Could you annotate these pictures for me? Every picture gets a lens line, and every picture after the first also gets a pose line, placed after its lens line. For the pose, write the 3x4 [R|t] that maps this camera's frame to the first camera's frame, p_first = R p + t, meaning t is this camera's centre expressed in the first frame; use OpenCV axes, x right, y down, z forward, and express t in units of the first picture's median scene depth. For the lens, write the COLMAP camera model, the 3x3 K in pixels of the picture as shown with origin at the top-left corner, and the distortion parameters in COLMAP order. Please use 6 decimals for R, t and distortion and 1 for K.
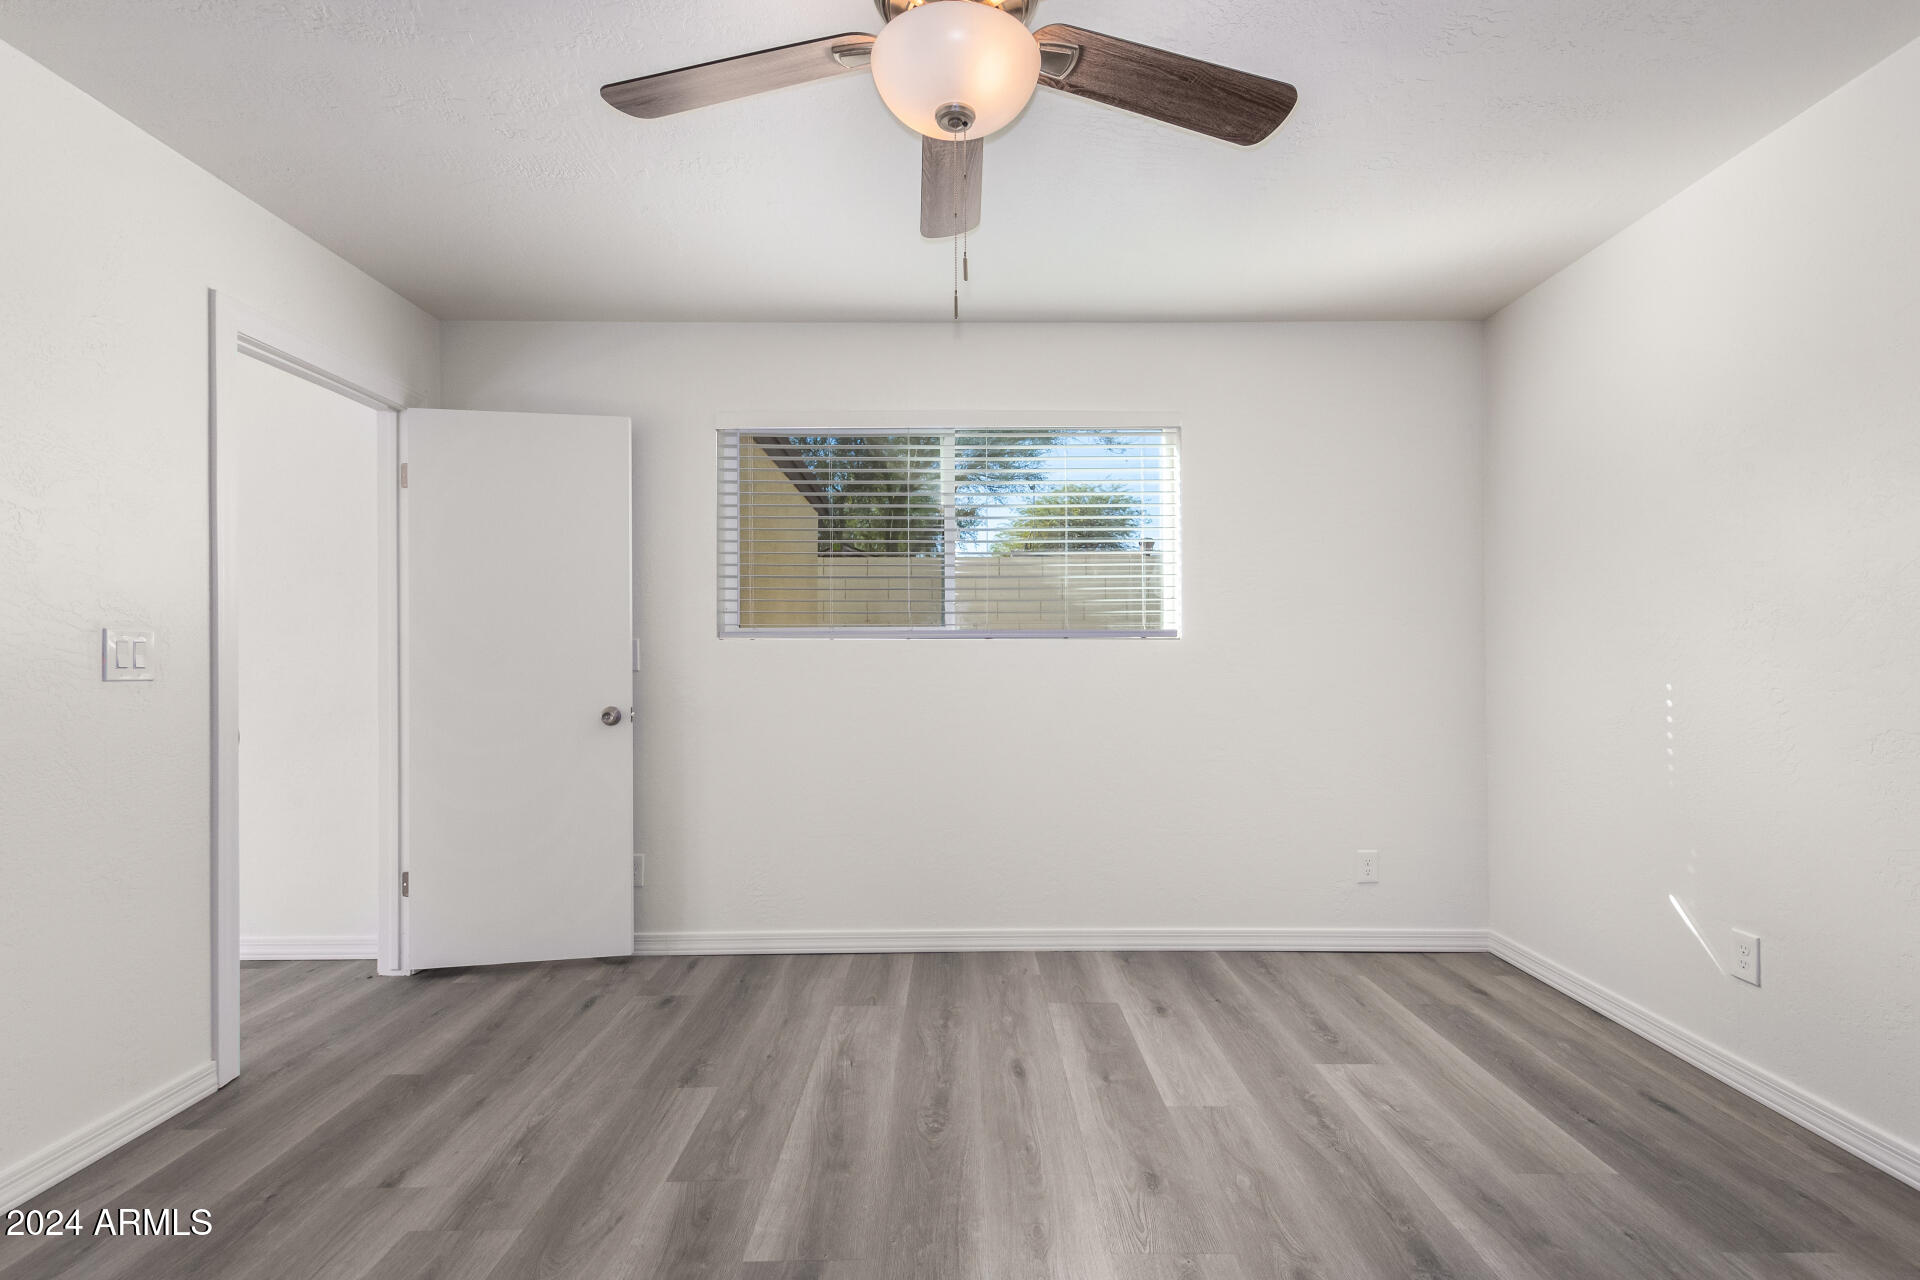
lens RADIAL K [[881.2, 0, 957.5], [0, 881.2, 648.1], [0, 0, 1]] dist [0.004403, -0.001015]
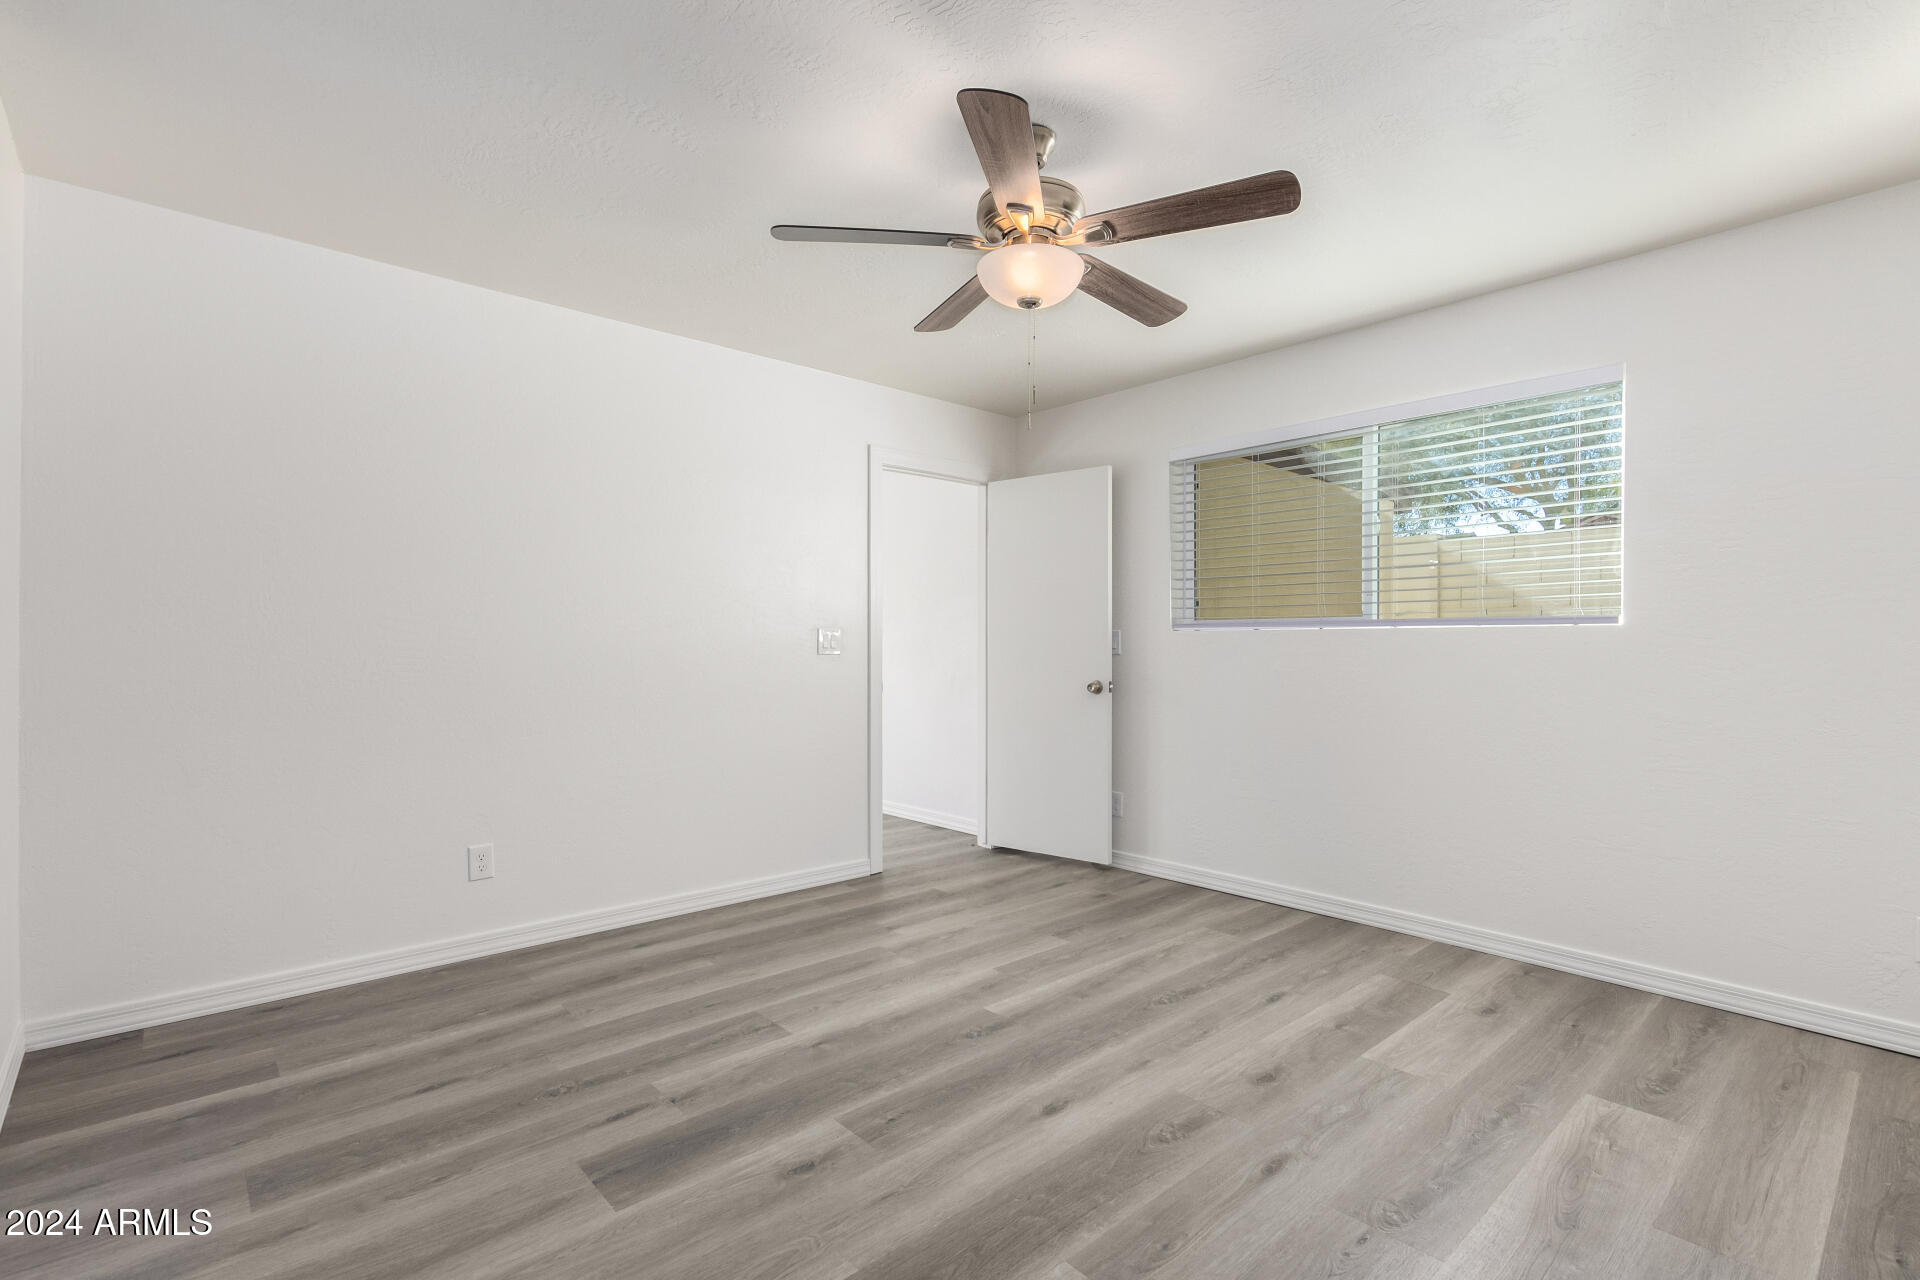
lens RADIAL K [[881.2, 0, 956.9], [0, 881.2, 642.7], [0, 0, 1]] dist [0.004403, -0.001015]
pose [[0.661685, 0.002970, -0.749776, 0.532718], [0.002186, 0.999980, 0.005890, -0.000391], [0.749778, -0.005536, 0.661666, -0.070679]]
